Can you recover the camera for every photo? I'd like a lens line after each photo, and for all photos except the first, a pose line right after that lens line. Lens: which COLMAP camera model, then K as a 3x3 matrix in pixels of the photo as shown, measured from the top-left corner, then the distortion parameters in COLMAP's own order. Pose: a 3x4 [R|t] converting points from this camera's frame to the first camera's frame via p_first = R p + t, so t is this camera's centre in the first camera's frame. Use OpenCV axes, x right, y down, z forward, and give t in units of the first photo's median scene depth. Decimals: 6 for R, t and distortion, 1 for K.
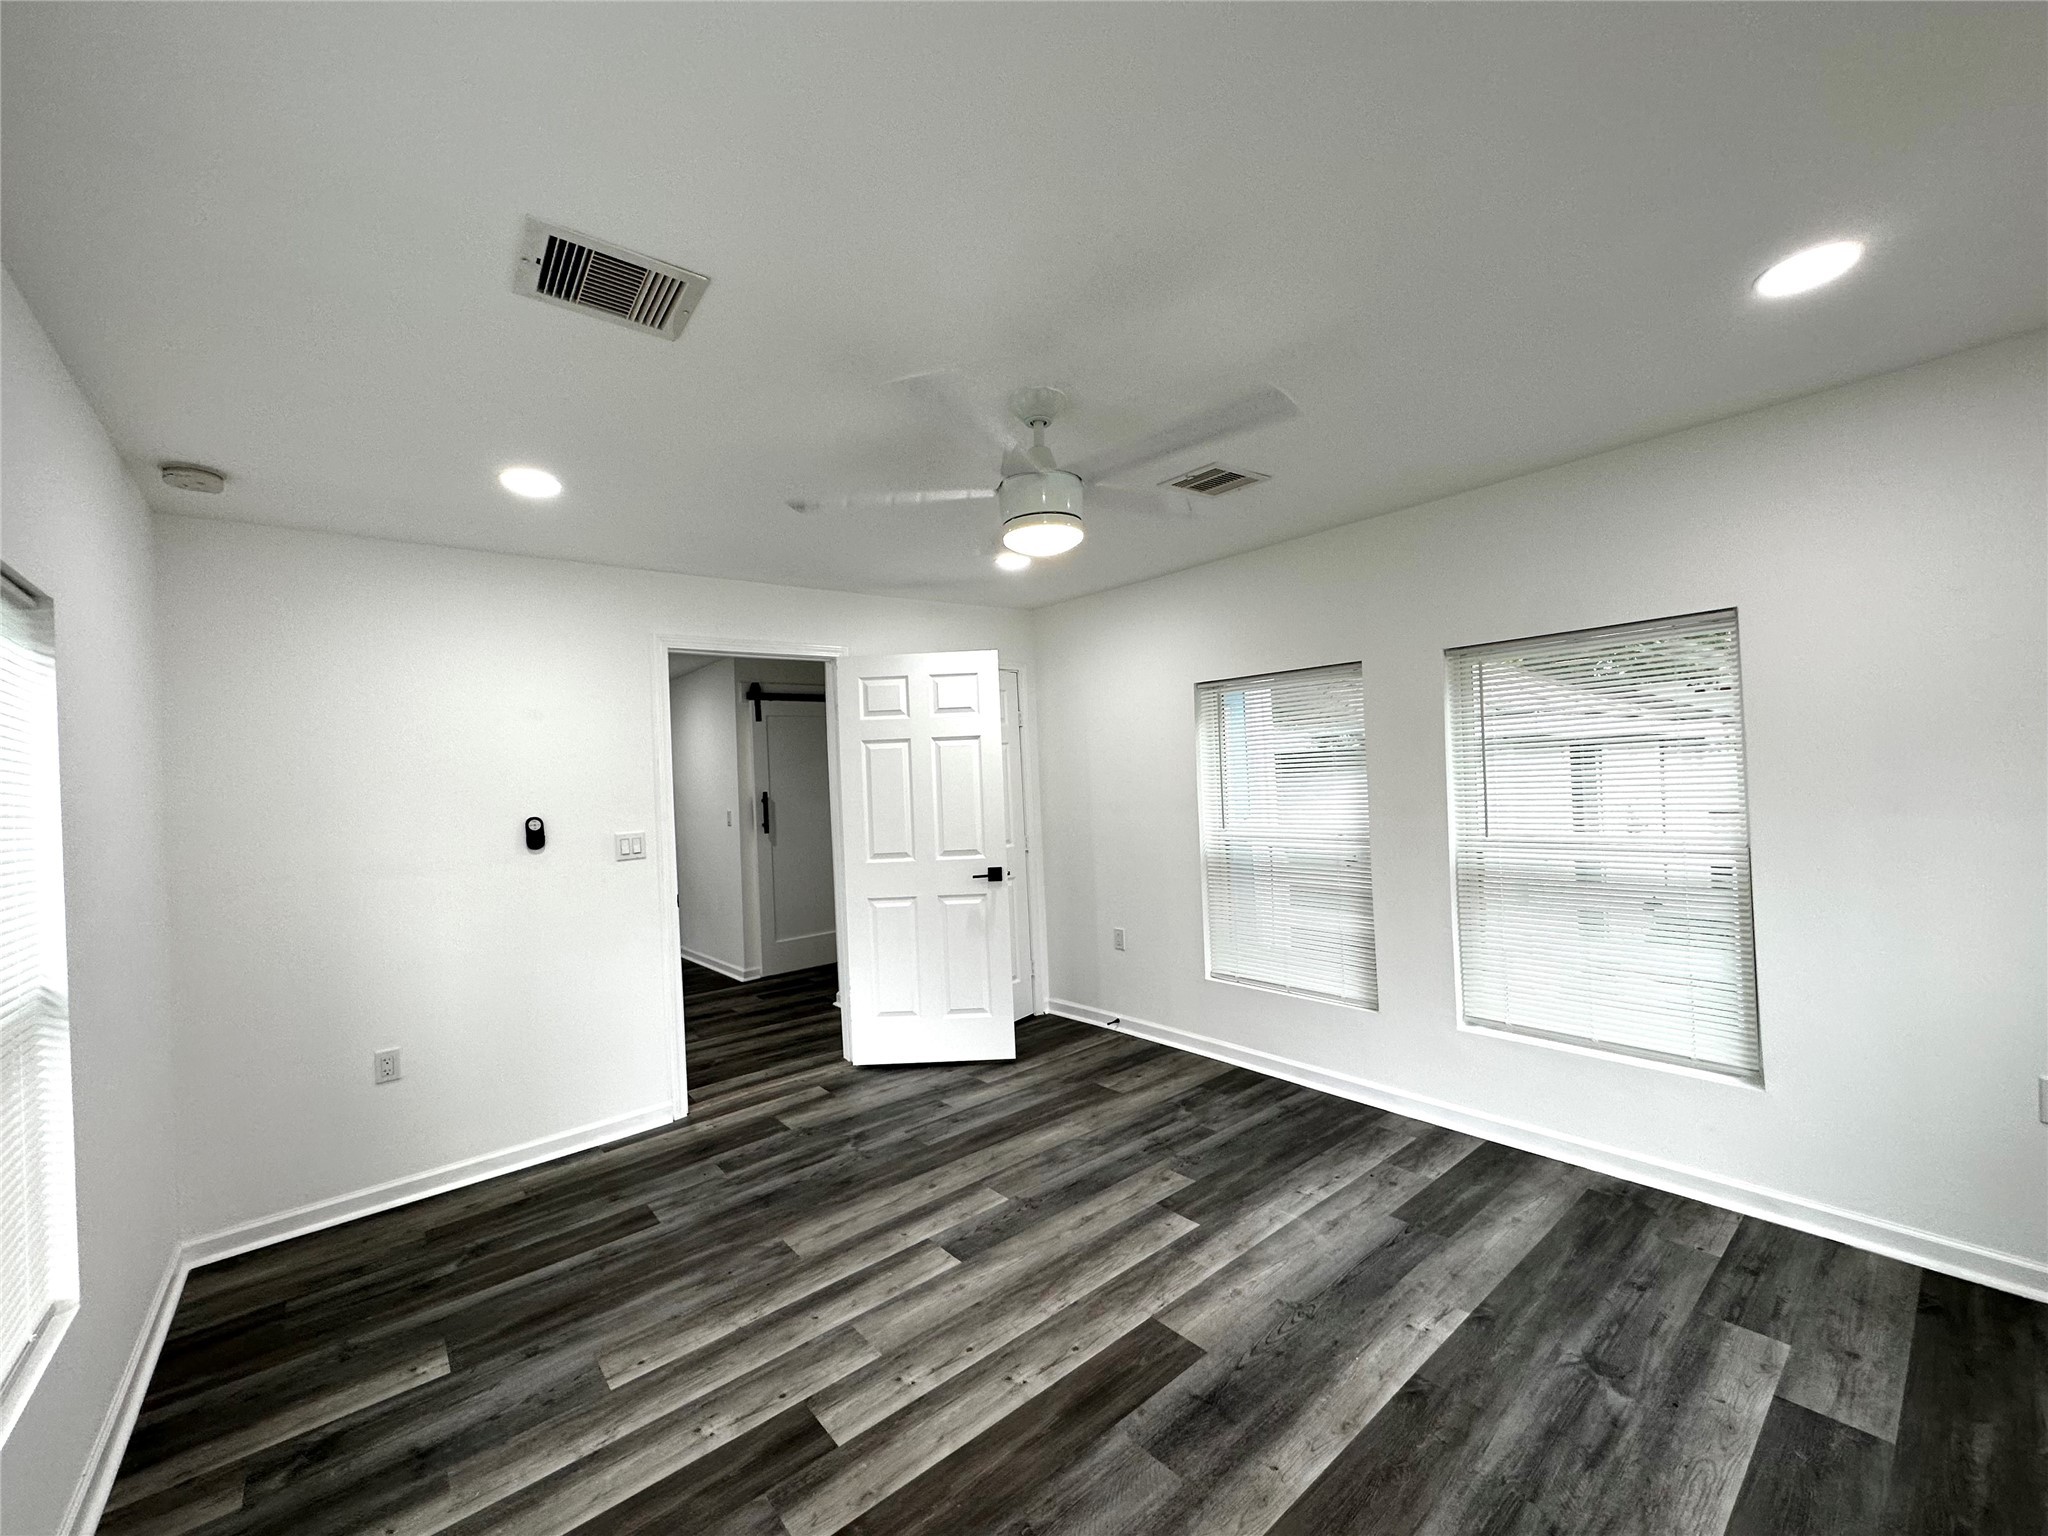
lens RADIAL K [[816.4, 0, 1024.0], [0, 816.4, 768.0], [0, 0, 1]] dist [0.001146, 0.000069]
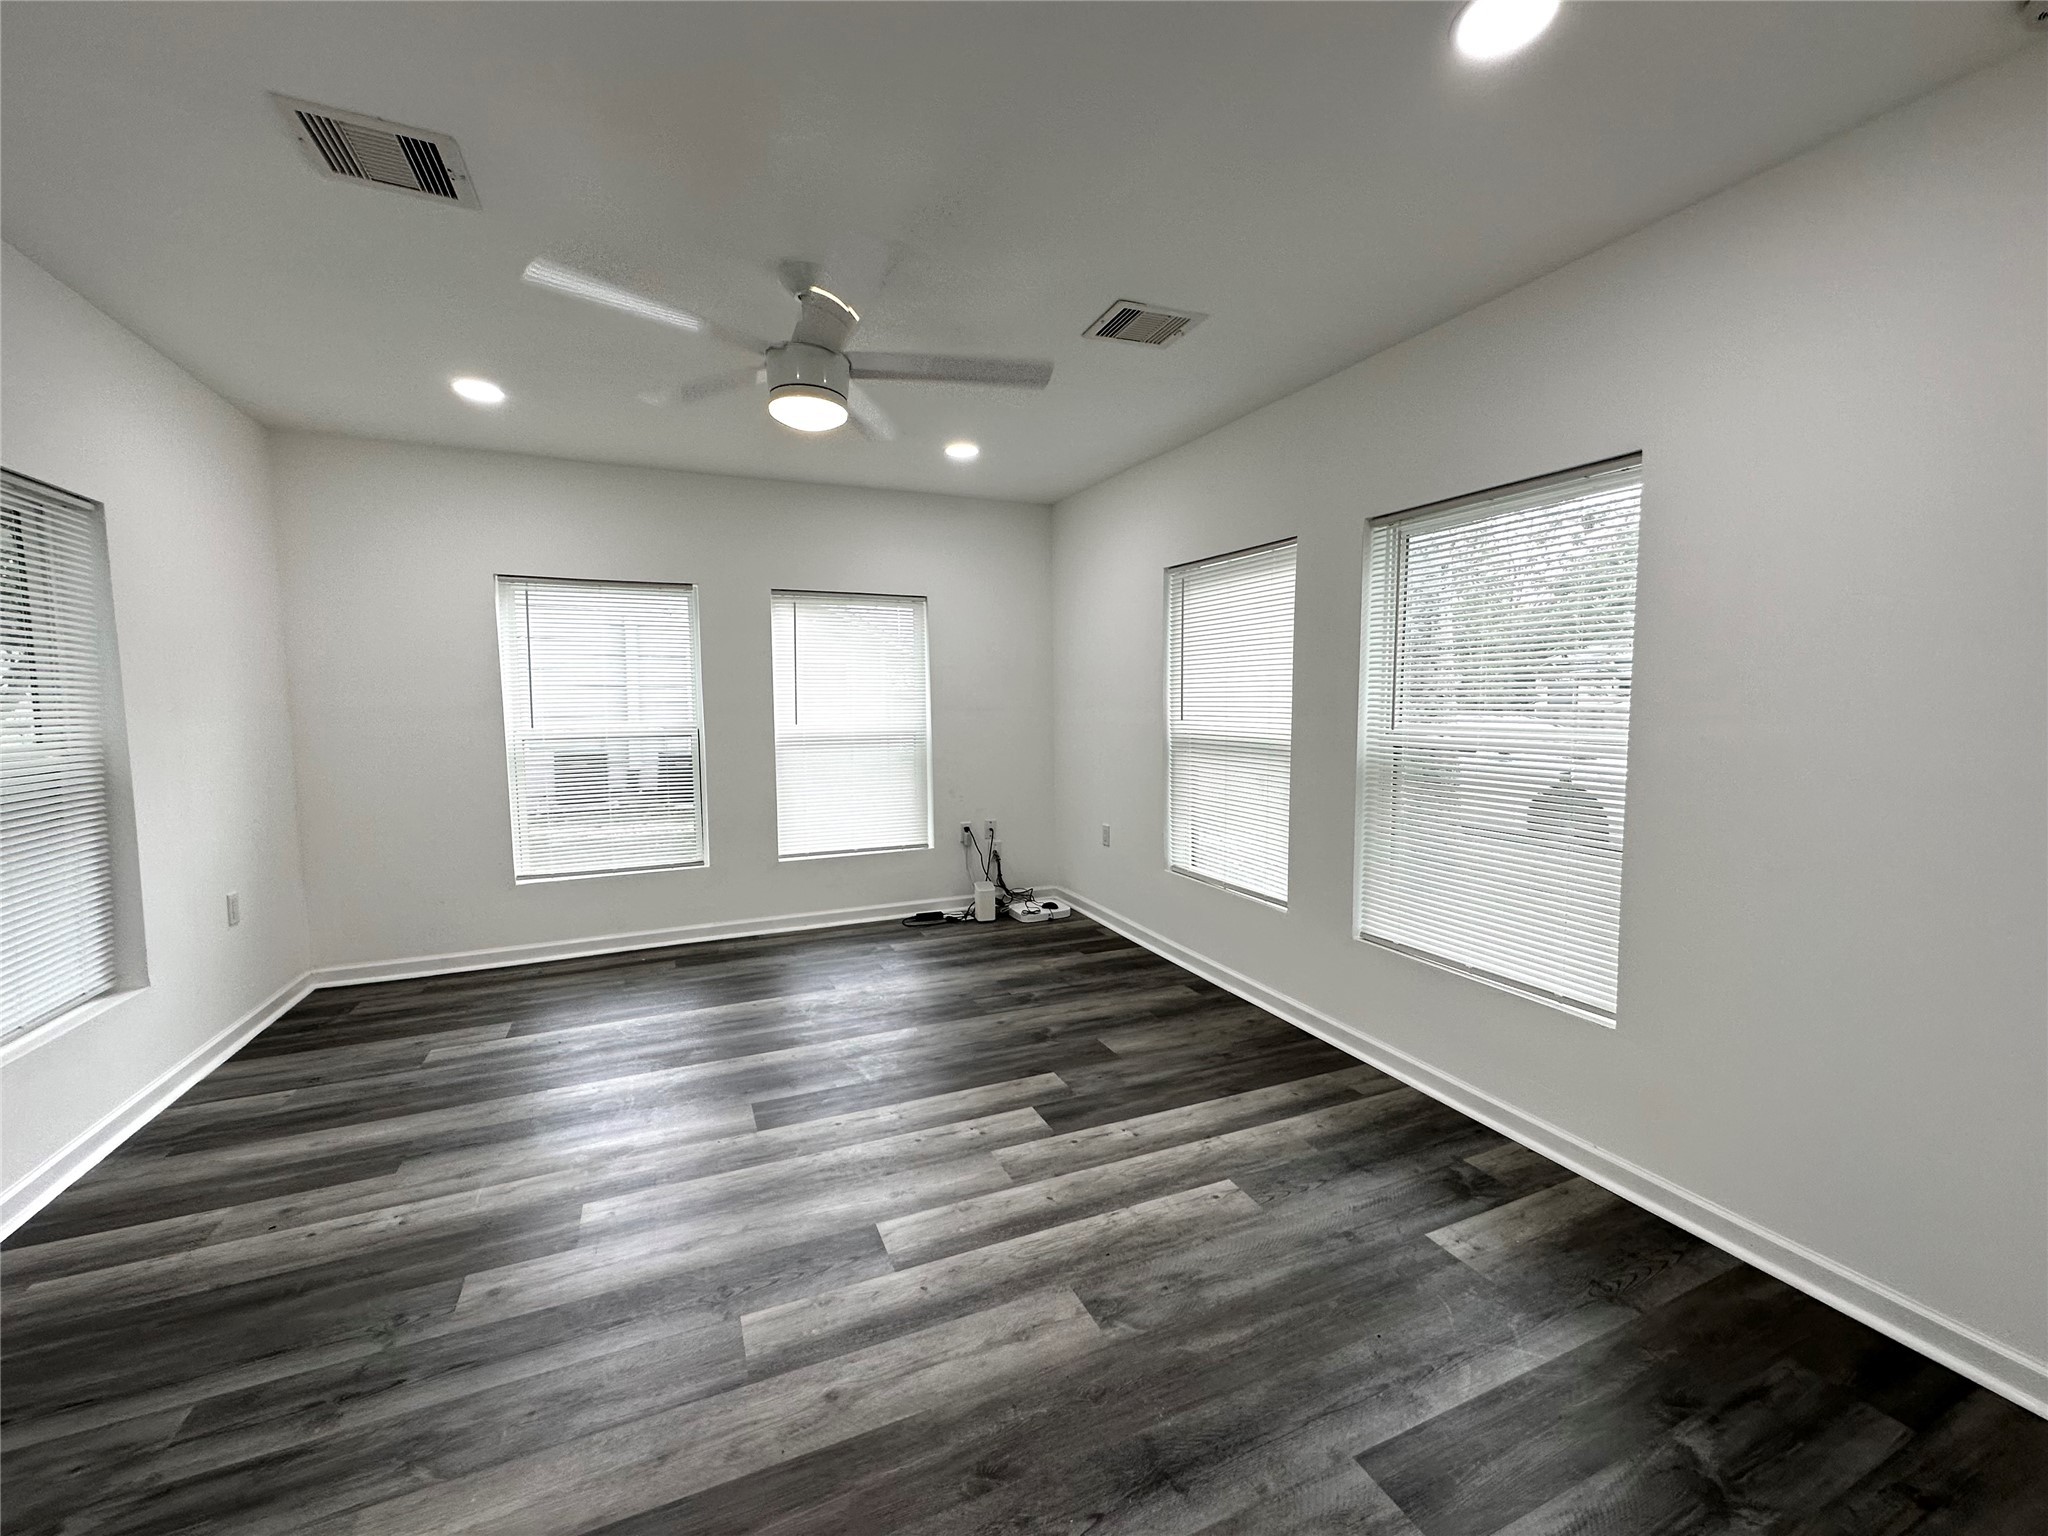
lens RADIAL K [[816.4, 0, 1024.0], [0, 816.4, 768.0], [0, 0, 1]] dist [0.001146, 0.000069]
pose [[-0.963126, 0.024940, 0.267894, -0.458205], [0.039267, 0.998063, 0.048256, 0.119925], [-0.266171, 0.056996, -0.962239, 1.756902]]
